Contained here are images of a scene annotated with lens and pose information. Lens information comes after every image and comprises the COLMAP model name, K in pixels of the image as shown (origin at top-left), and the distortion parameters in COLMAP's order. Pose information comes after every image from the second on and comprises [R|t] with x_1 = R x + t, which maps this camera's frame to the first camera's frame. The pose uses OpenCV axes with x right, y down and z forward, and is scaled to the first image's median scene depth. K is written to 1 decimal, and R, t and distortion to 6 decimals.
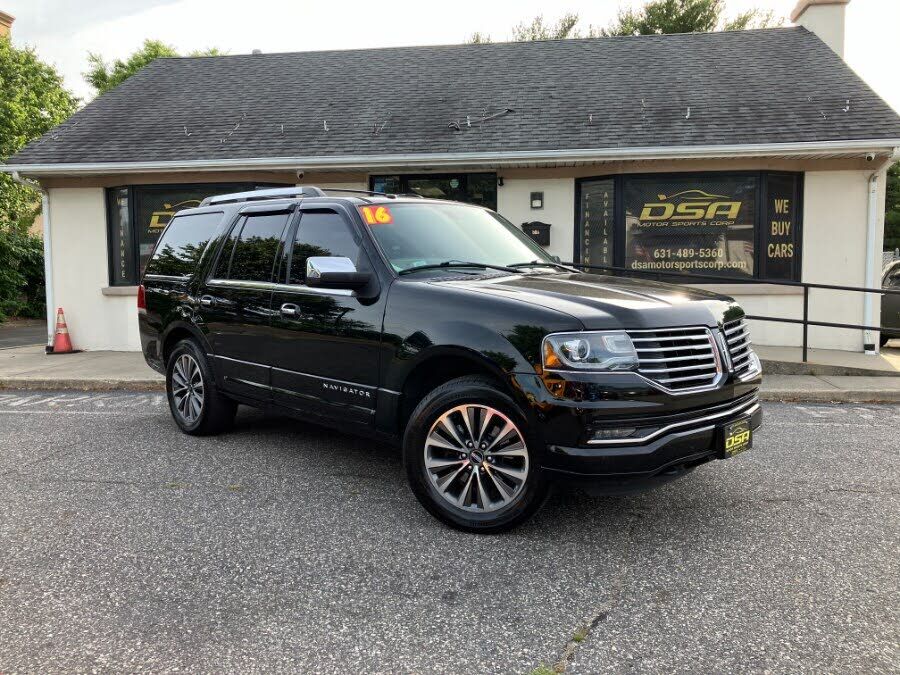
lens RADIAL K [[737.7, 0, 452.5], [0, 737.7, 326.4], [0, 0, 1]] dist [0.002396, 0.021084]
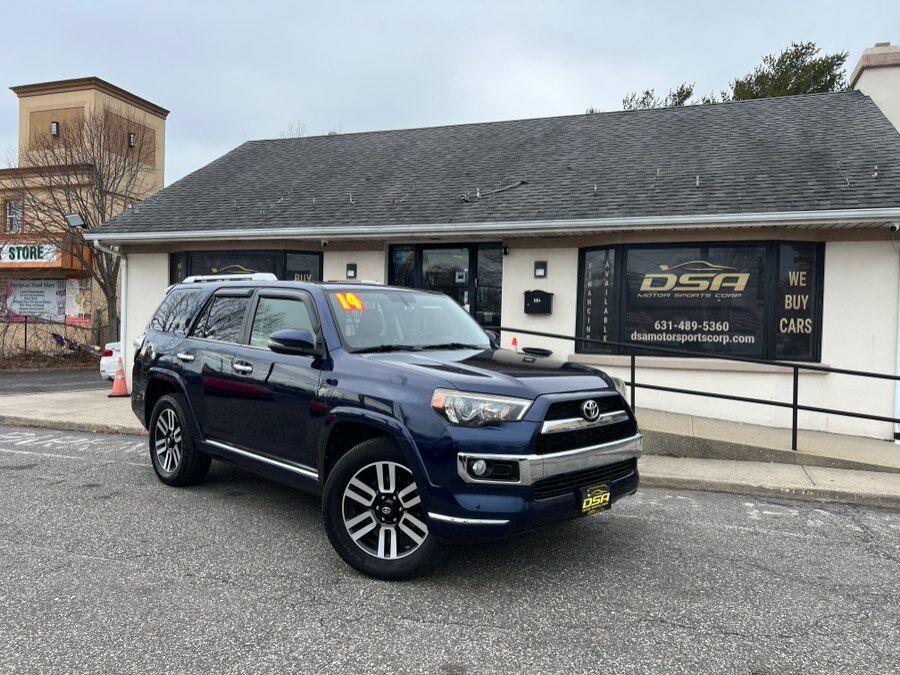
lens RADIAL K [[674.0, 0, 446.2], [0, 674.0, 341.3], [0, 0, 1]] dist [0.044142, -0.047800]
pose [[0.978833, 0.033377, -0.201919, 0.186847], [-0.044704, 0.997656, -0.051798, -0.019238], [0.199717, 0.059728, 0.978031, 0.076756]]
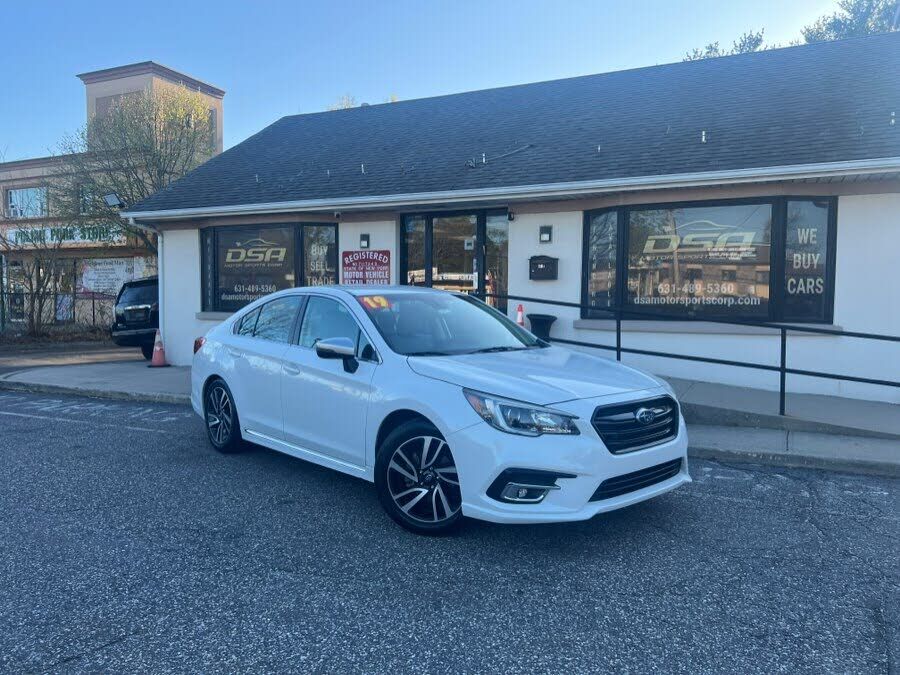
lens RADIAL K [[674.0, 0, 456.5], [0, 674.0, 335.5], [0, 0, 1]] dist [0.044142, -0.047800]
pose [[0.952996, 0.028355, -0.301654, 0.293056], [-0.033614, 0.999360, -0.012257, -0.019161], [0.301113, 0.021821, 0.953339, 0.098772]]
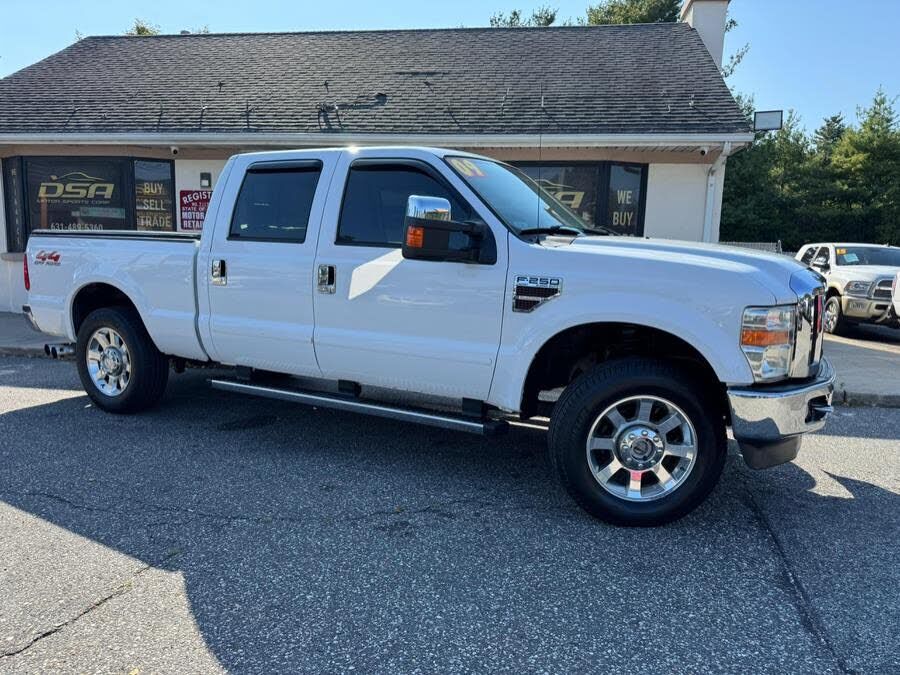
lens RADIAL K [[637.0, 0, 453.0], [0, 637.0, 343.3], [0, 0, 1]] dist [0.004398, -0.013066]
pose [[0.999395, 0.034415, -0.005013, 0.215083], [-0.033922, 0.996396, 0.077744, -0.018463], [0.007670, -0.077527, 0.996961, 0.088686]]
